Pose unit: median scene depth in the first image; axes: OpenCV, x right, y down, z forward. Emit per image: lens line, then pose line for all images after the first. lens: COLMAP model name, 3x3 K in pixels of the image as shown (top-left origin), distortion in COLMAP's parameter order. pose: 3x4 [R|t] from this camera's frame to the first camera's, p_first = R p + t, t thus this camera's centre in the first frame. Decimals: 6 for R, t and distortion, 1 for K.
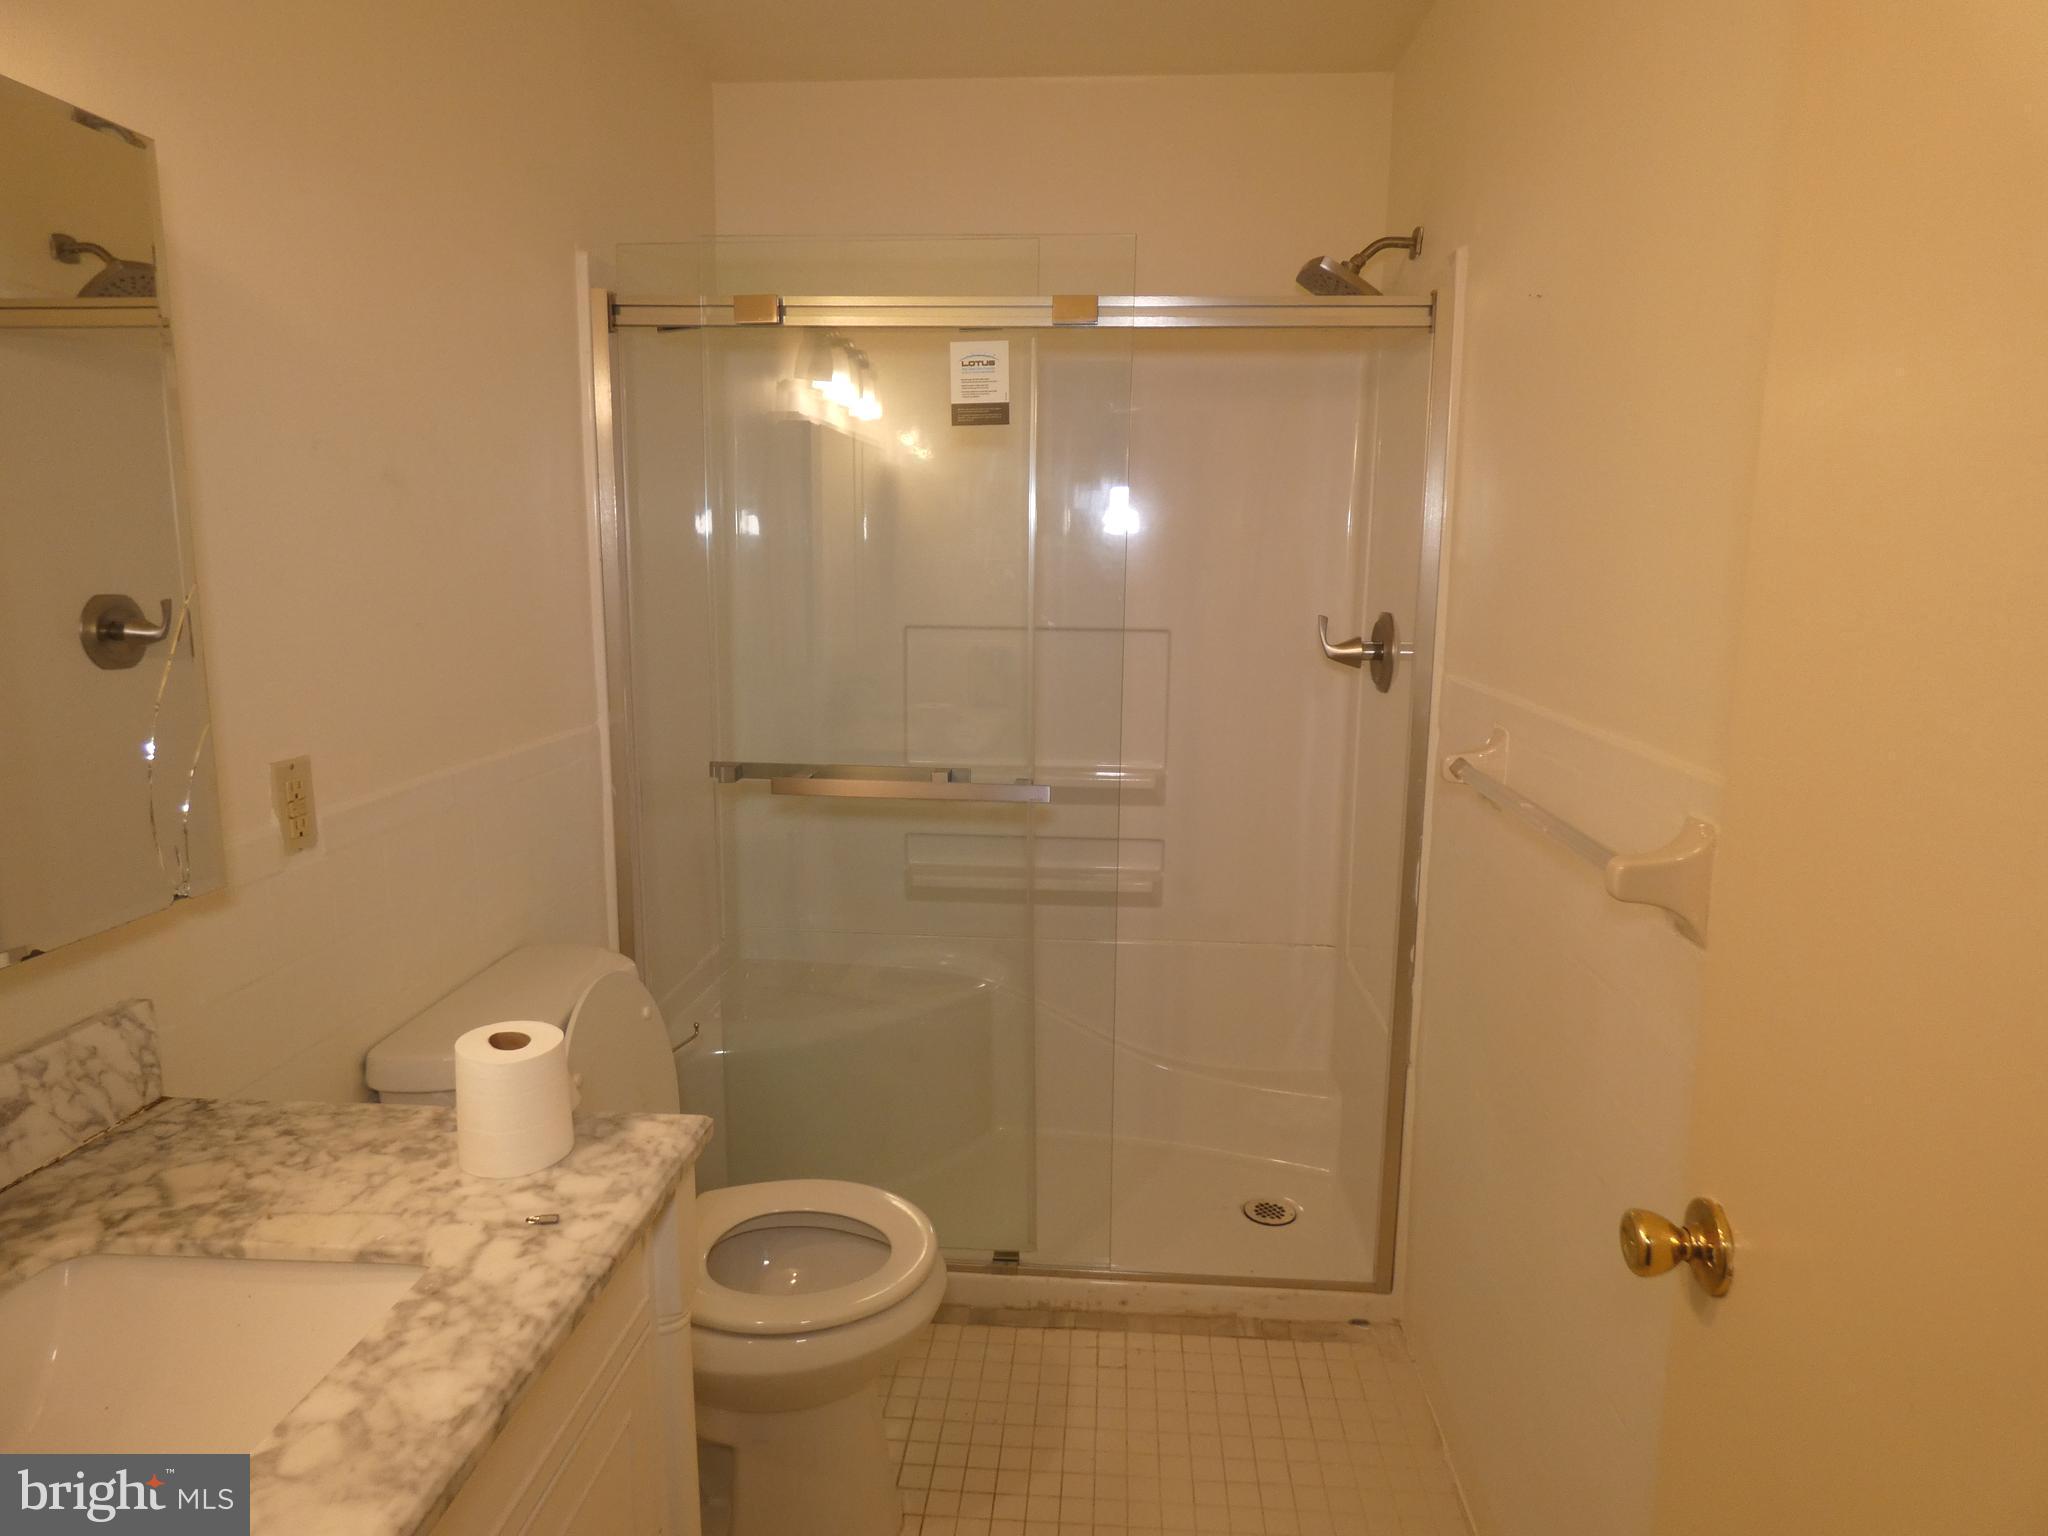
lens RADIAL K [[1214.2, 0, 1034.9], [0, 1214.2, 769.0], [0, 0, 1]] dist [-0.015178, 0.014896]
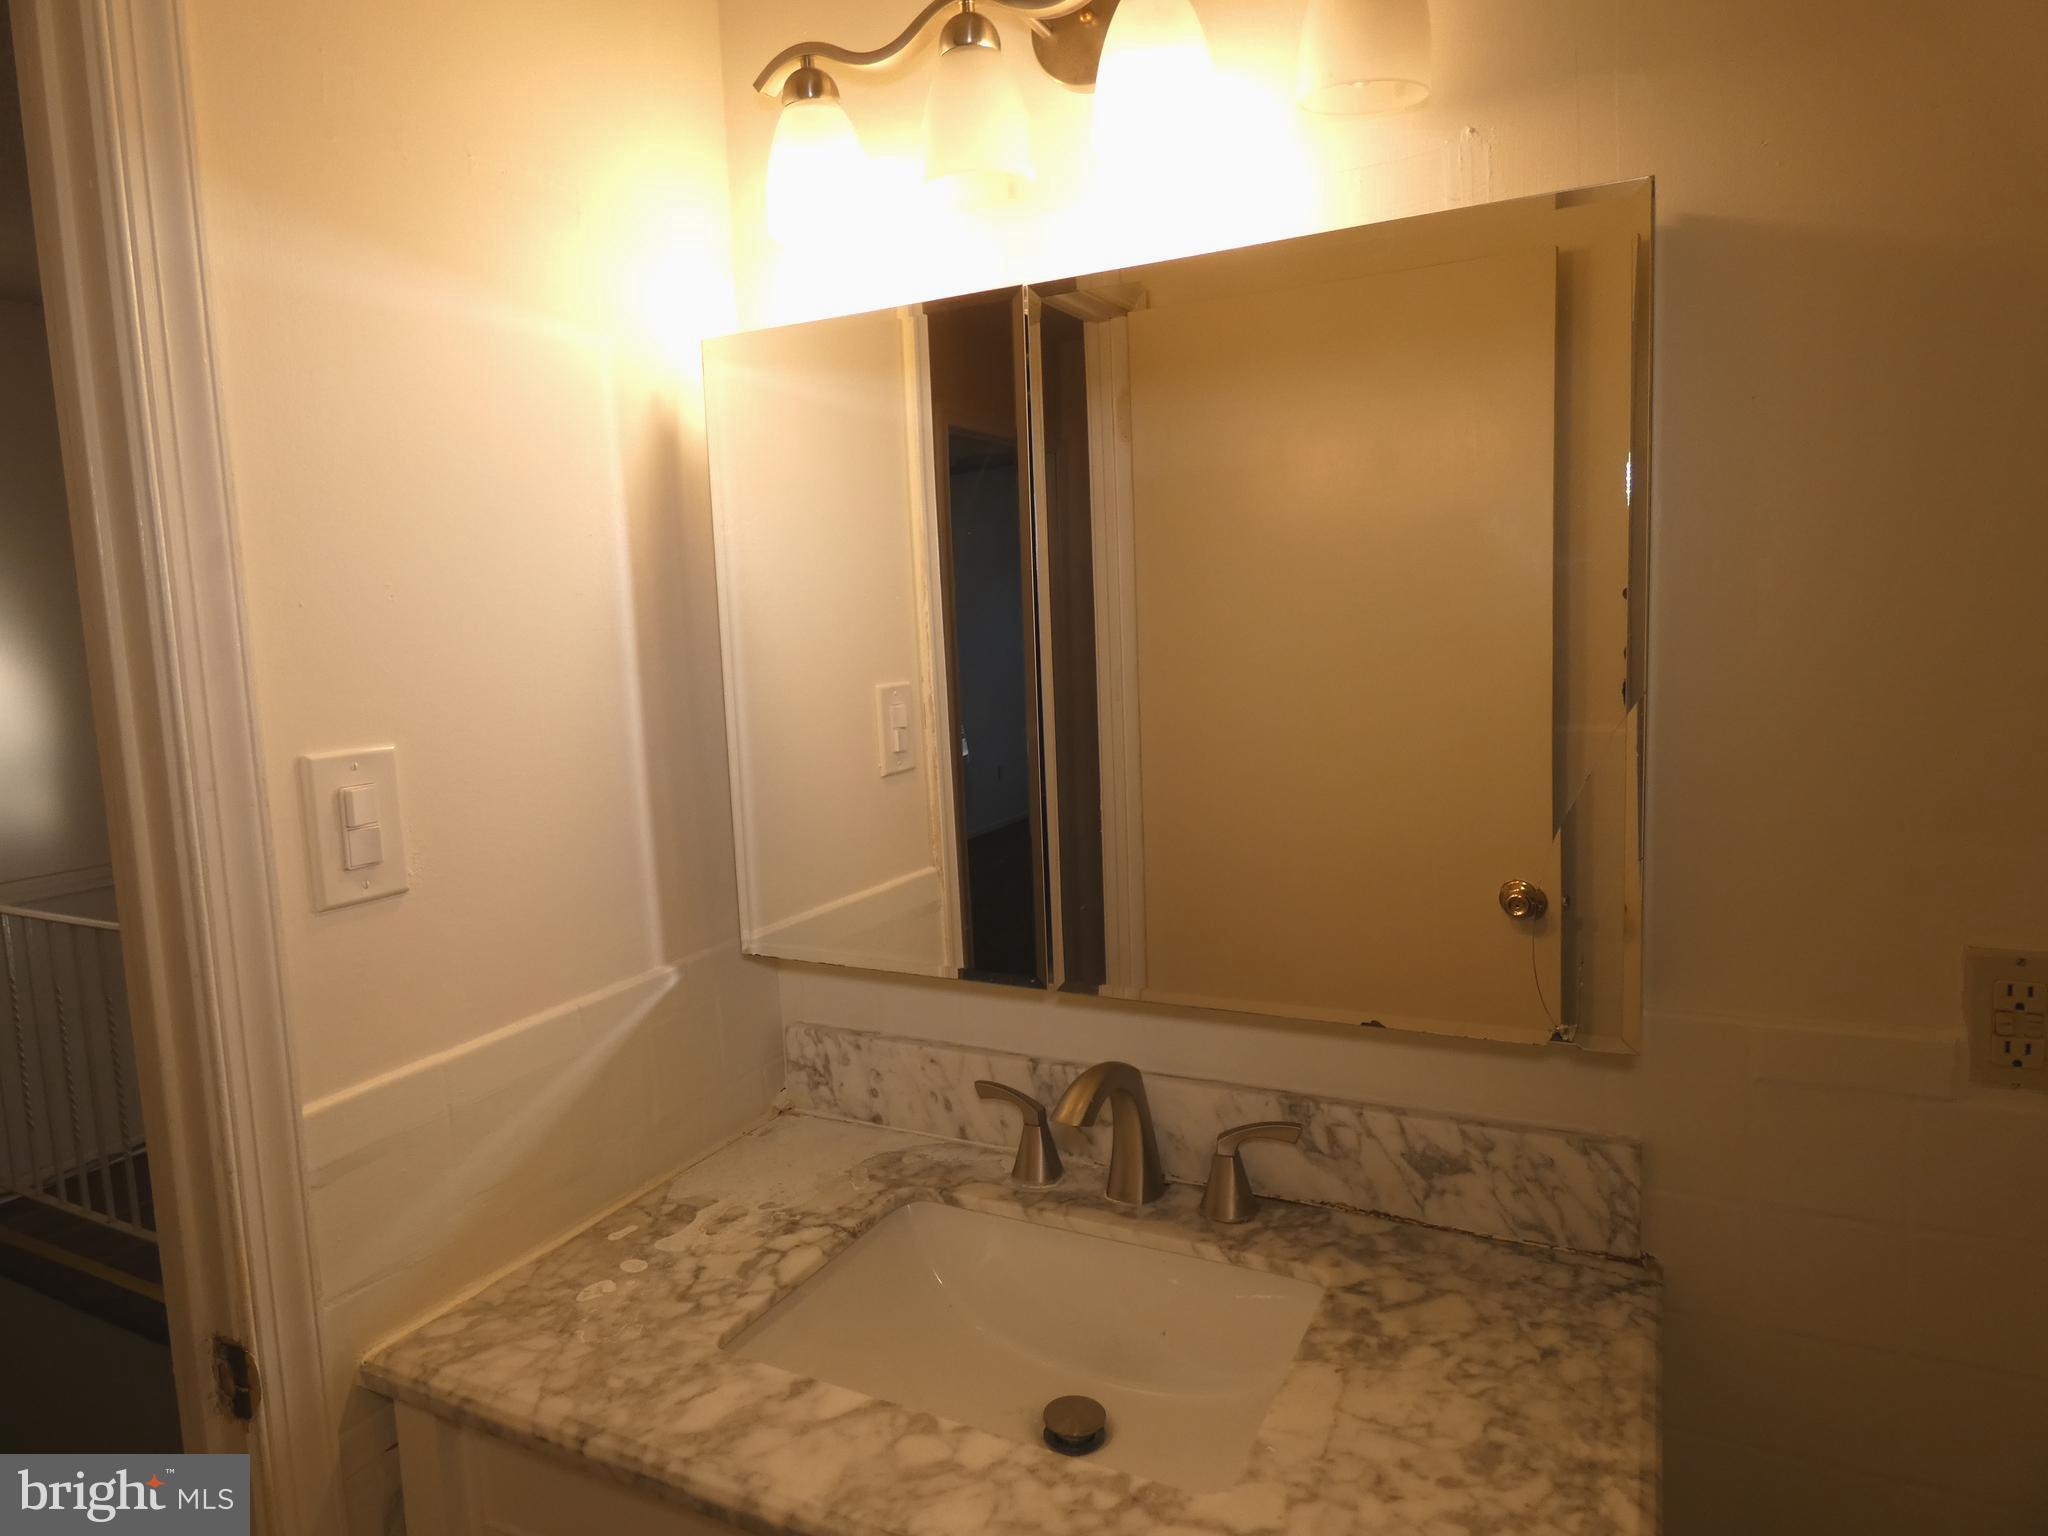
lens RADIAL K [[1214.2, 0, 1040.2], [0, 1214.2, 769.7], [0, 0, 1]] dist [-0.015178, 0.014896]
pose [[-0.384580, 0.117213, -0.915620, 0.239274], [-0.120706, 0.977003, 0.175770, -0.202689], [0.915166, 0.178119, -0.361587, 0.952918]]
